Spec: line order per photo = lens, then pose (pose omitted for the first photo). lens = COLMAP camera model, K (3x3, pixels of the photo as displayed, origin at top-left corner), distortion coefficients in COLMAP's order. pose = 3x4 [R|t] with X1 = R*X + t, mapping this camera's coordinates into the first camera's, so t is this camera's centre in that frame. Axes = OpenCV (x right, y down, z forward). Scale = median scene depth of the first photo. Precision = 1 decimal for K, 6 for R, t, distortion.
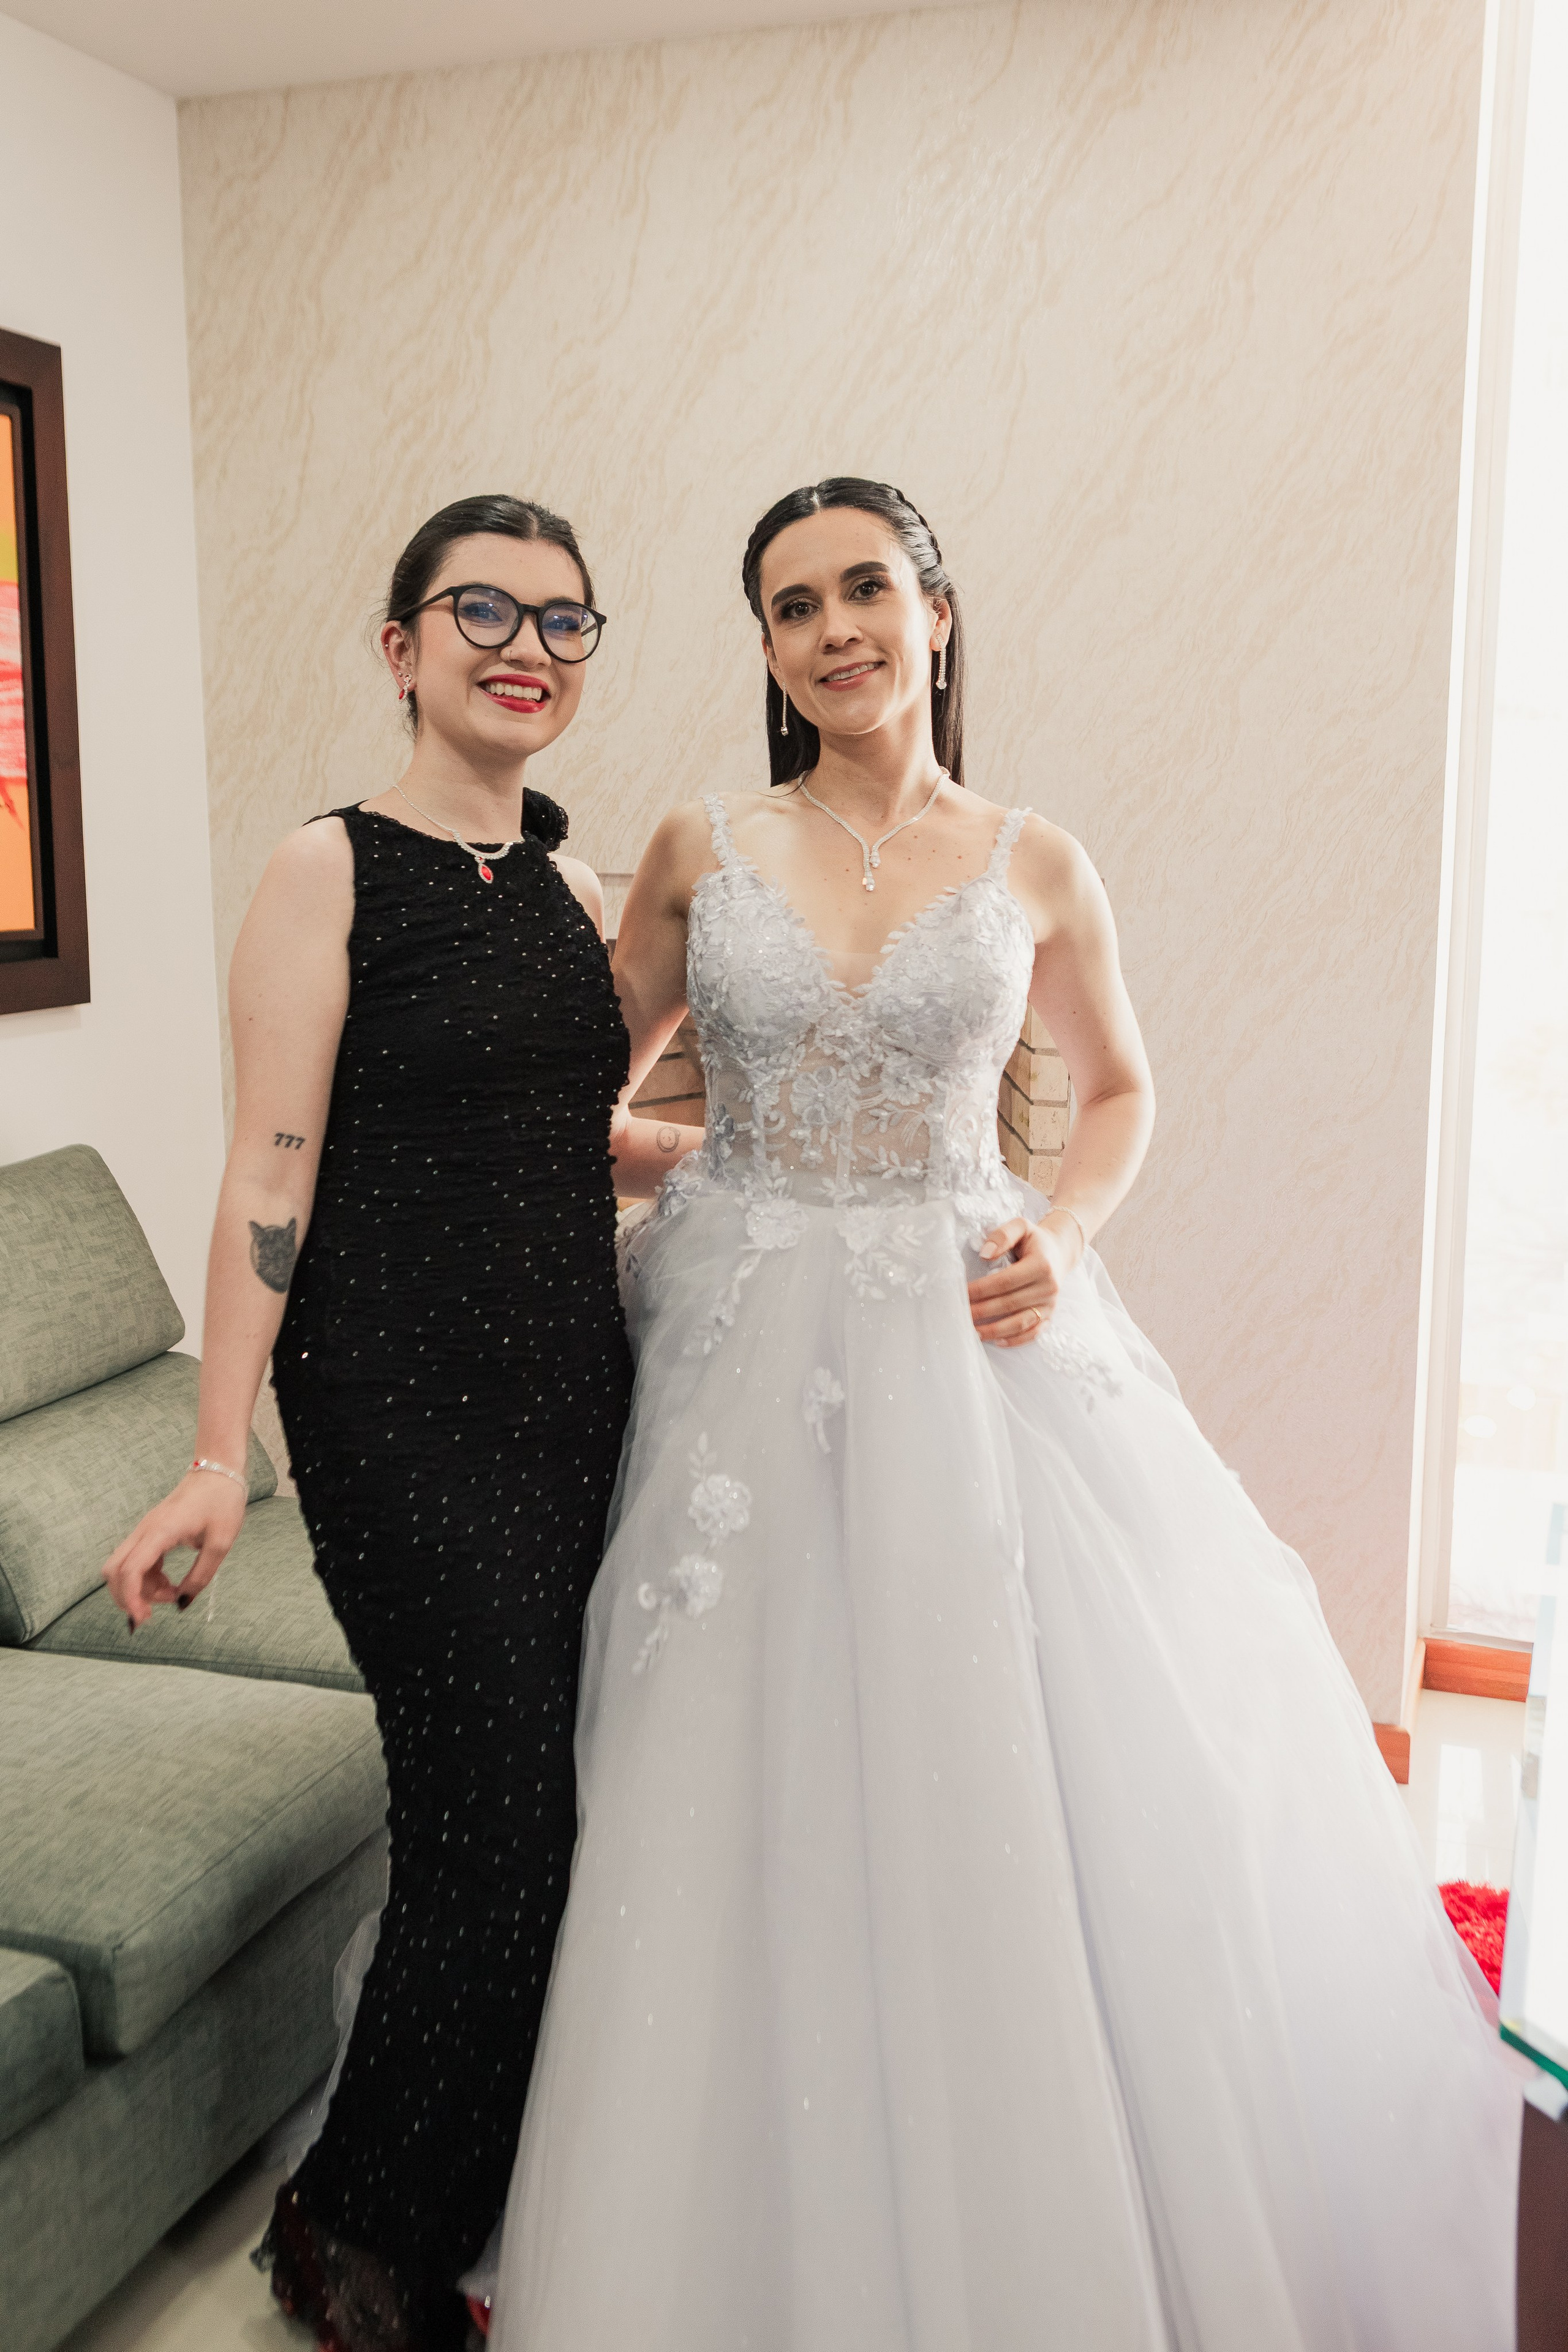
lens RADIAL K [[2200.7, 0, 782.7], [0, 2200.7, 1155.8], [0, 0, 1]] dist [0.007776, -0.006233]
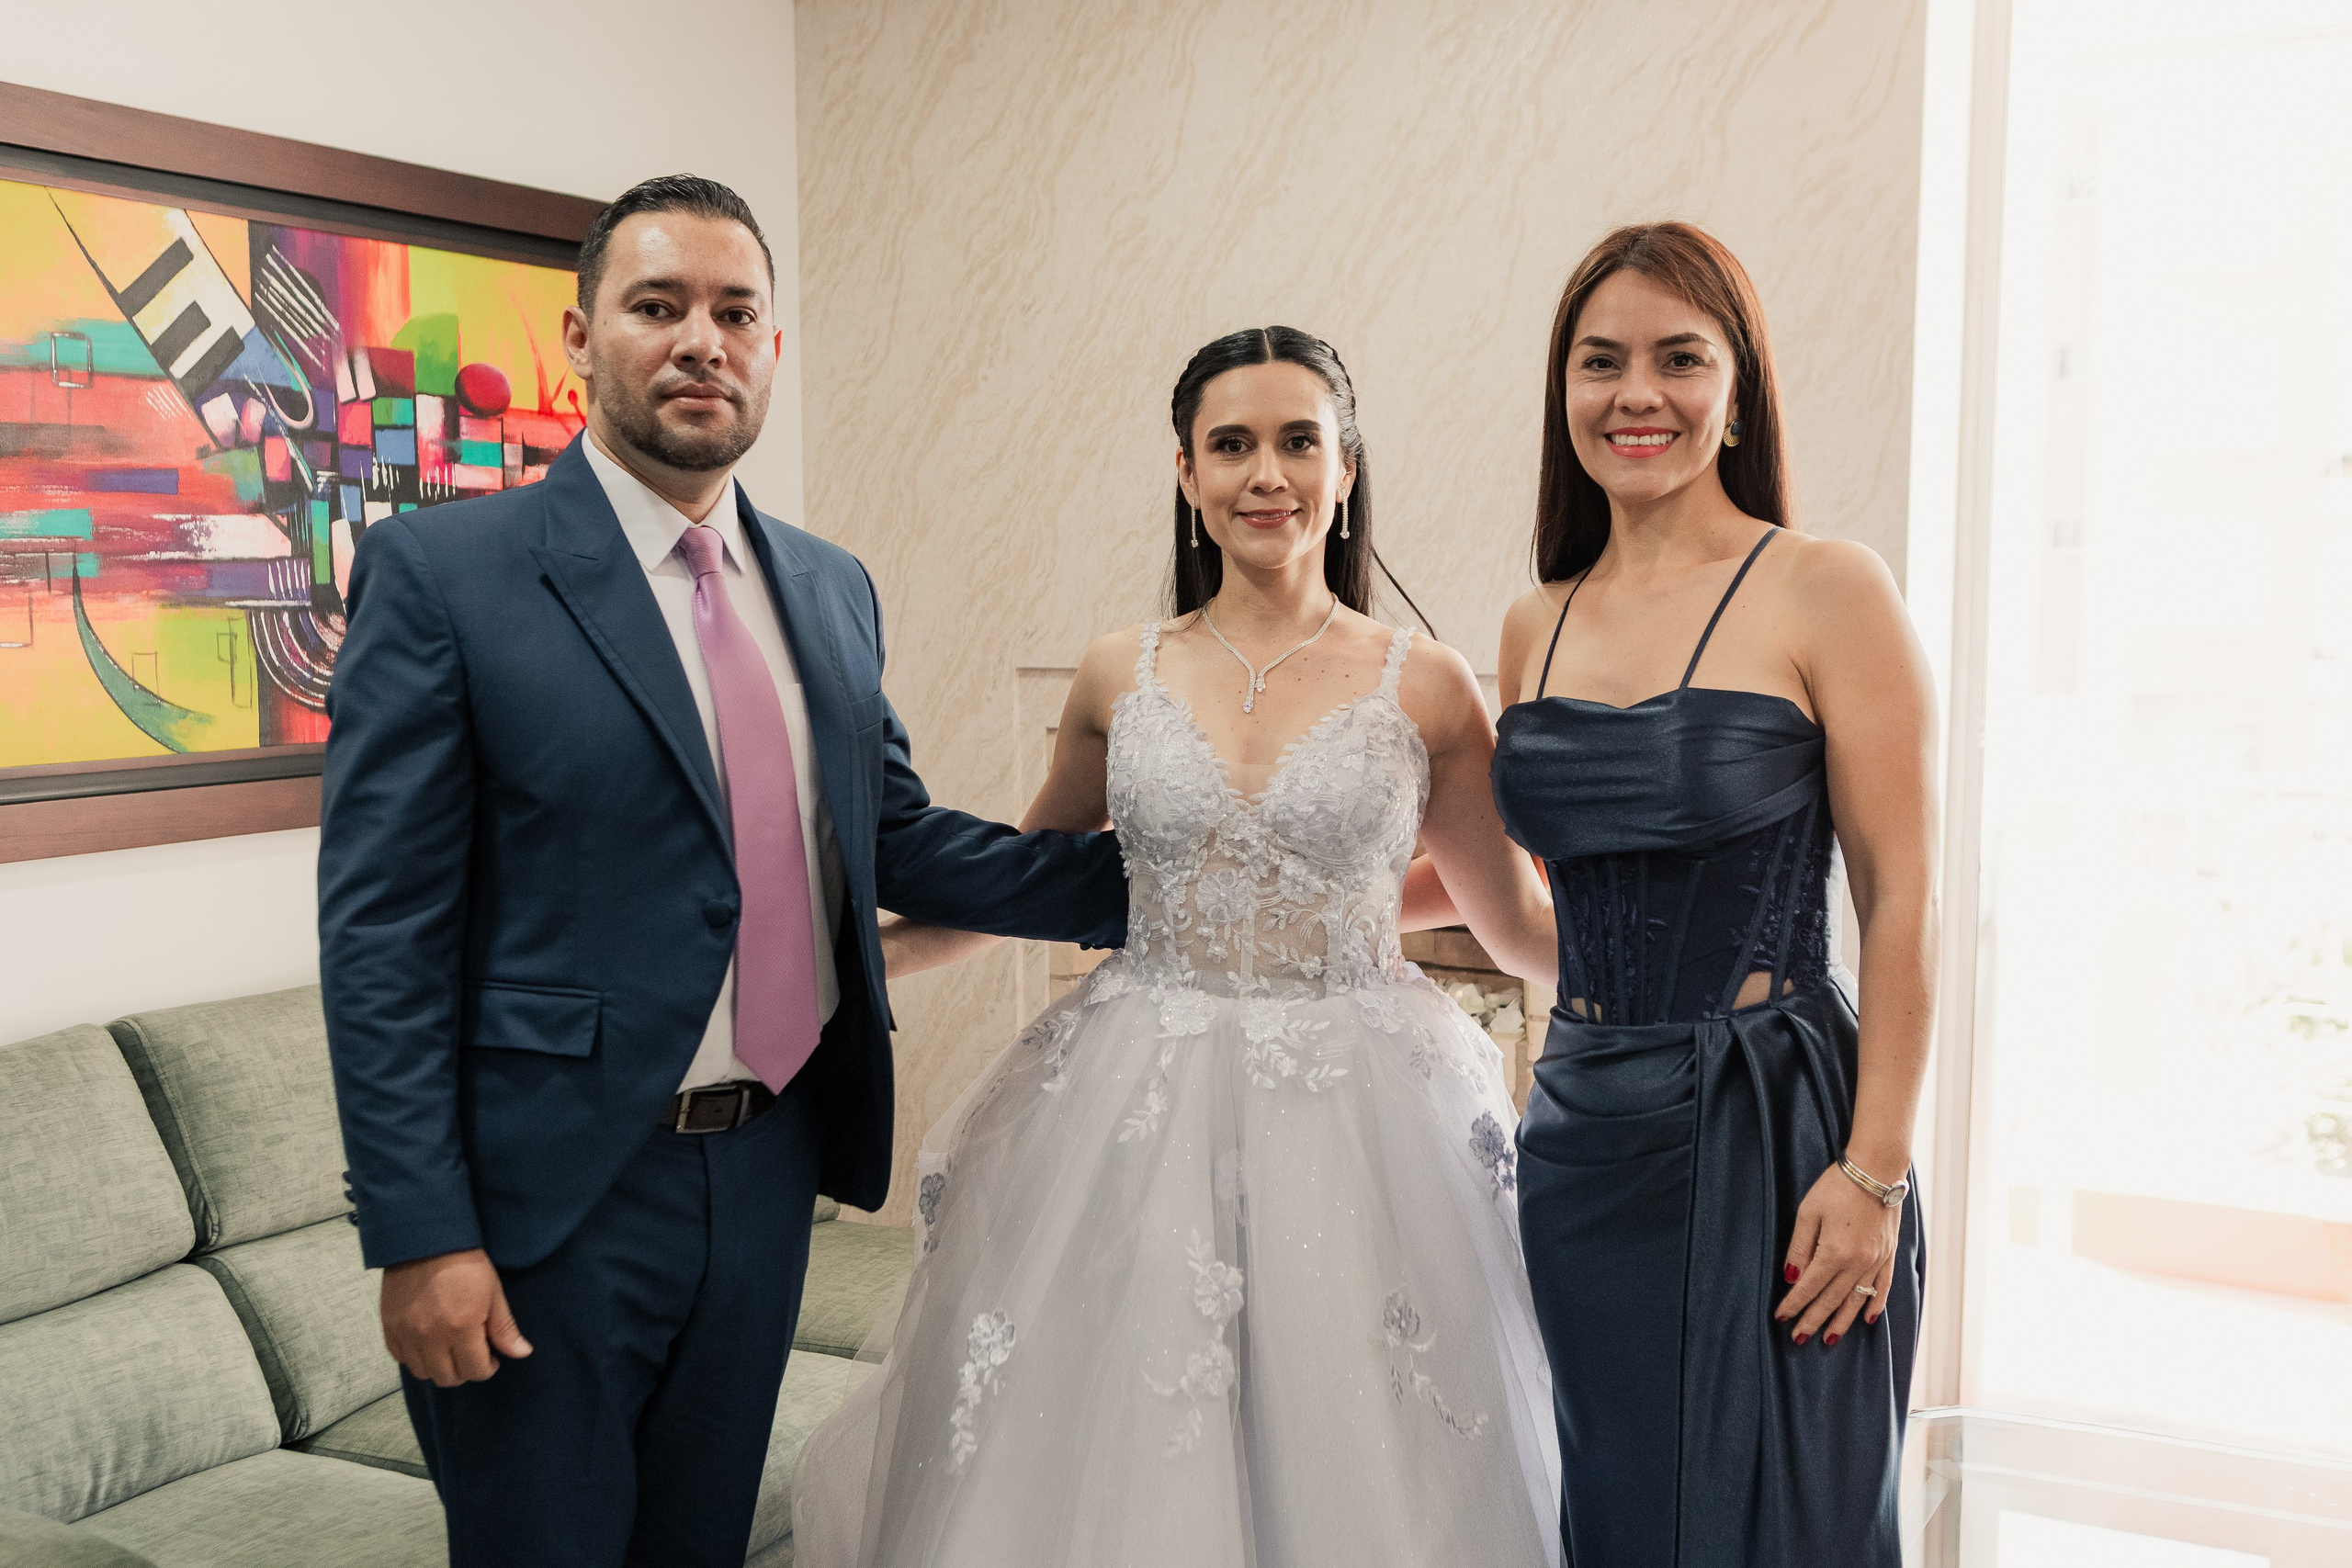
lens RADIAL K [[2549.3, 0, 1082.0], [0, 2549.3, 839.7], [0, 0, 1]] dist [0.015851, -0.009201]
pose [[0.985154, 0.014422, -0.171064, 0.113619], [-0.023684, 0.998354, -0.052227, 0.025550], [0.170030, 0.055503, 0.983875, -0.273554]]
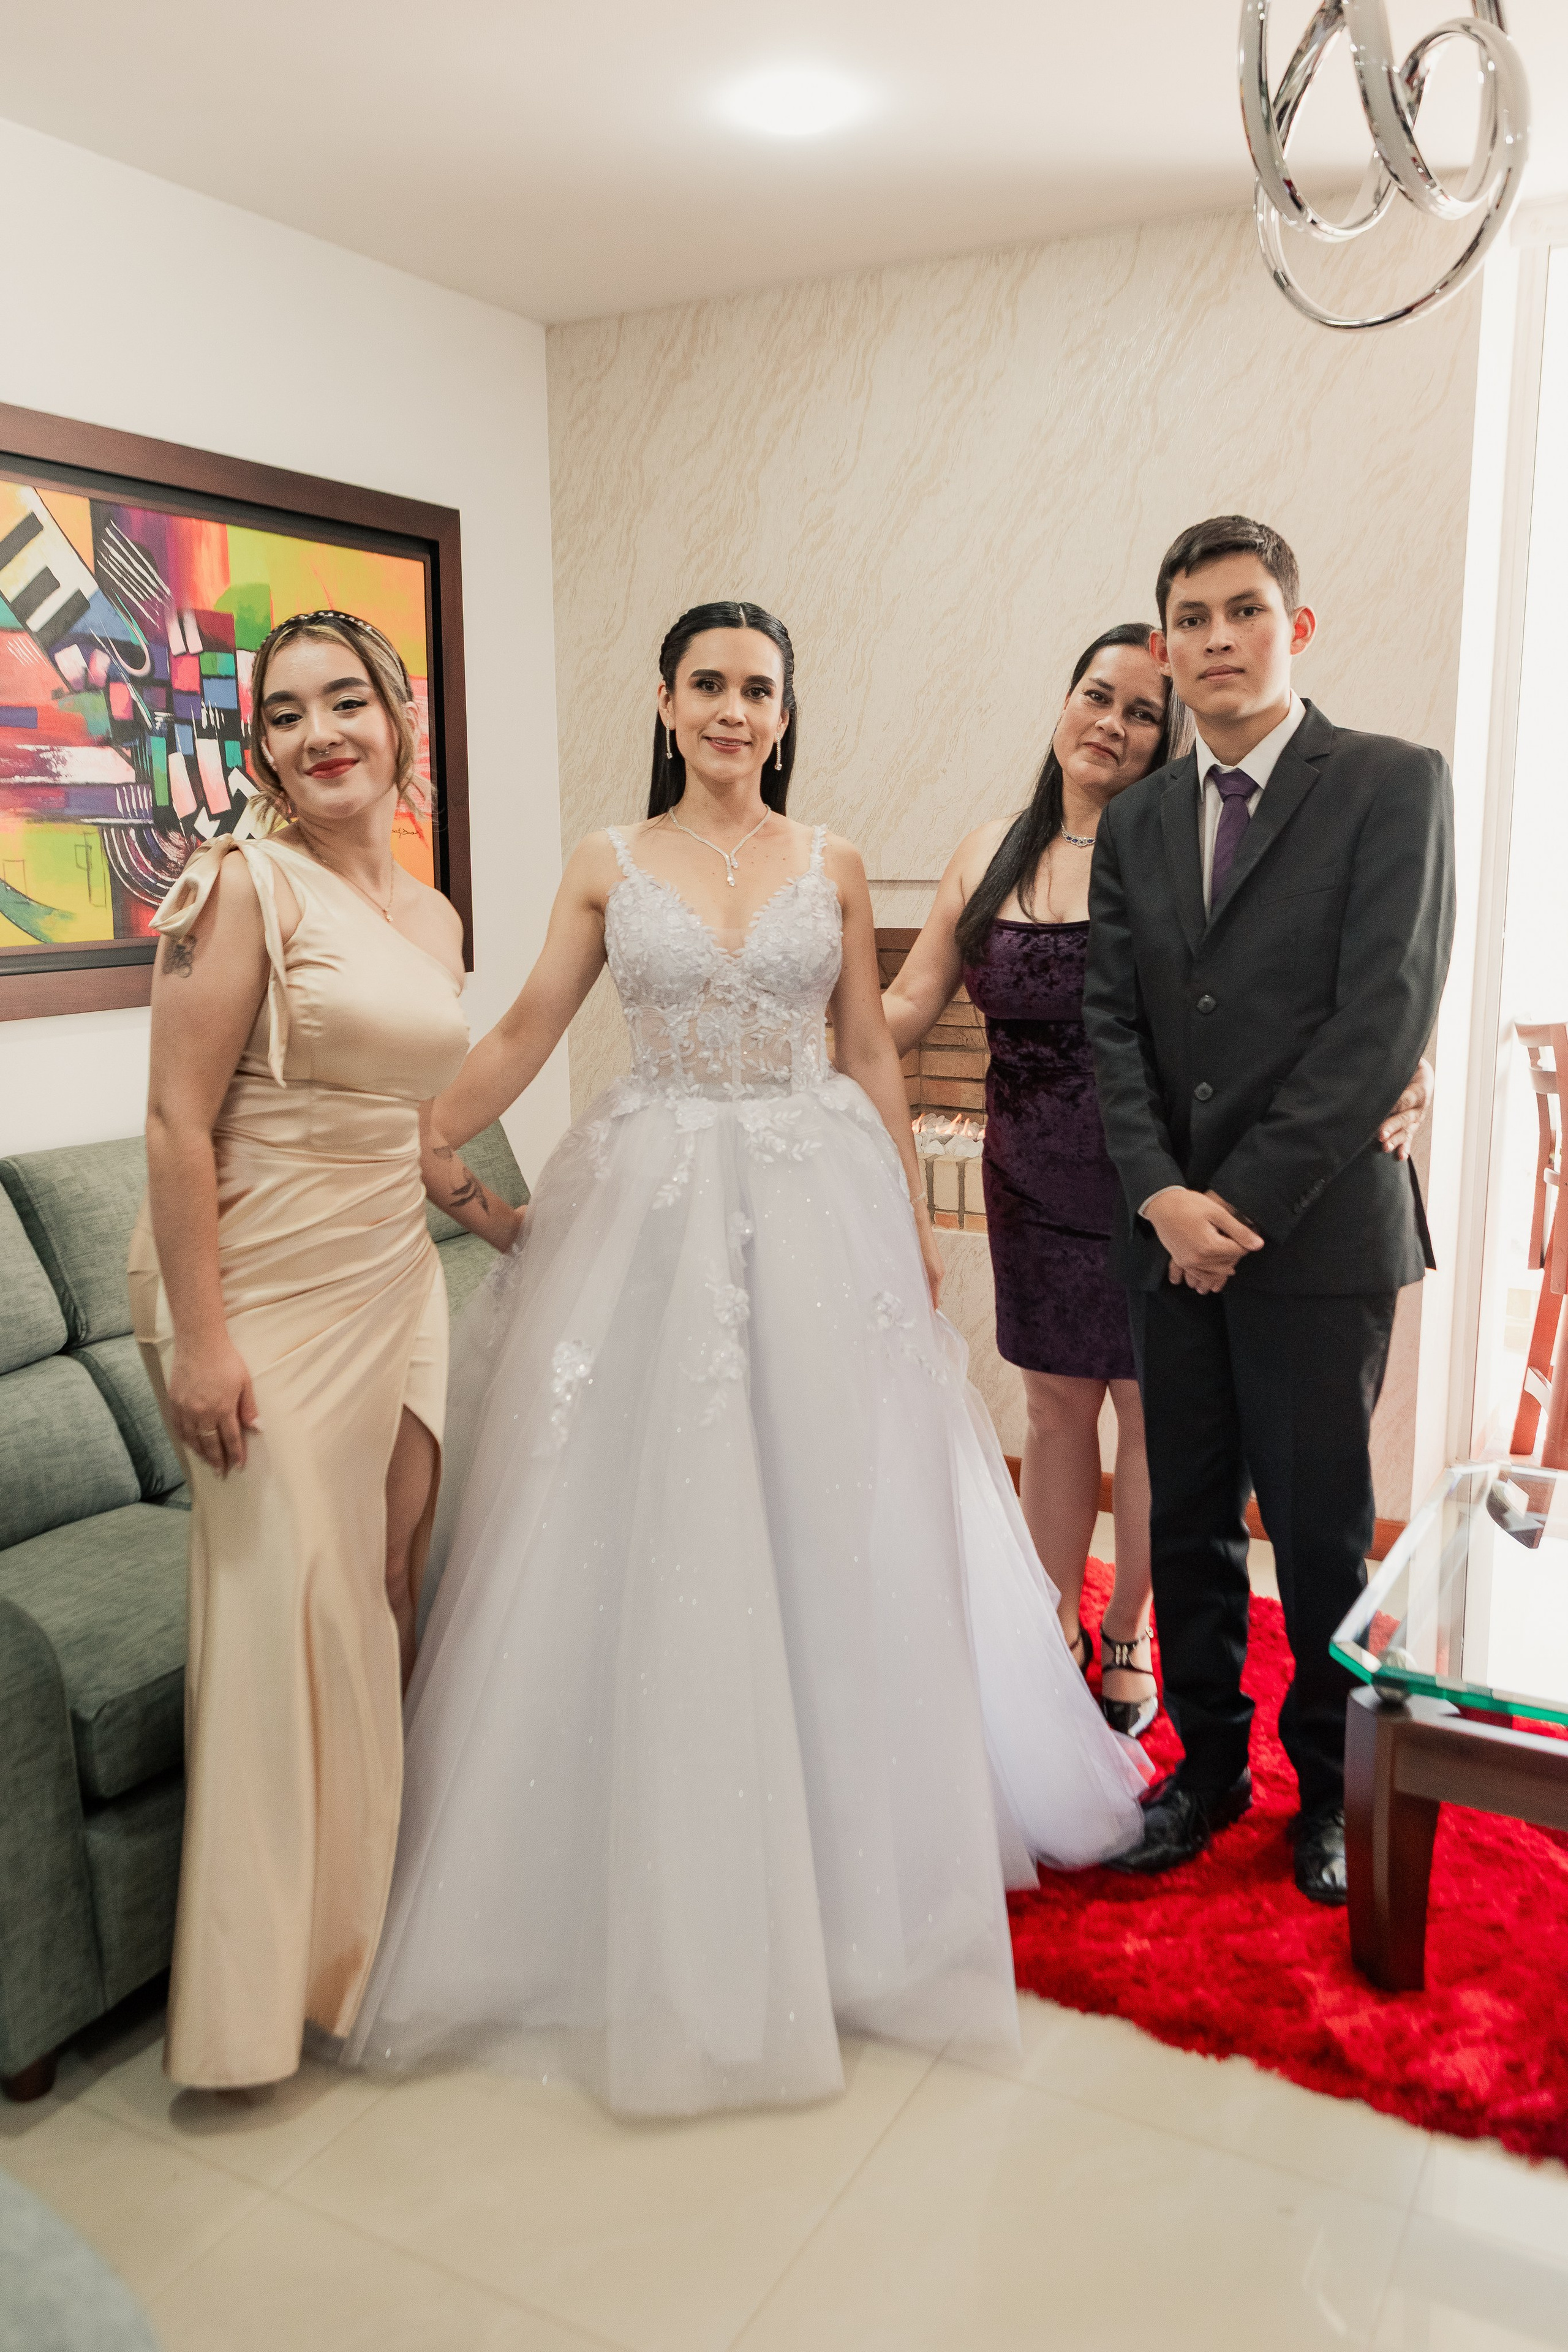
lens RADIAL K [[1877.2, 0, 783.8], [0, 1877.2, 1181.5], [0, 0, 1]] dist [0.007347, -0.005559]
pose [[0.985250, 0.024280, -0.169388, 0.097688], [-0.020099, 0.999451, 0.026353, 0.031896], [0.169935, -0.022560, 0.985197, -0.176550]]
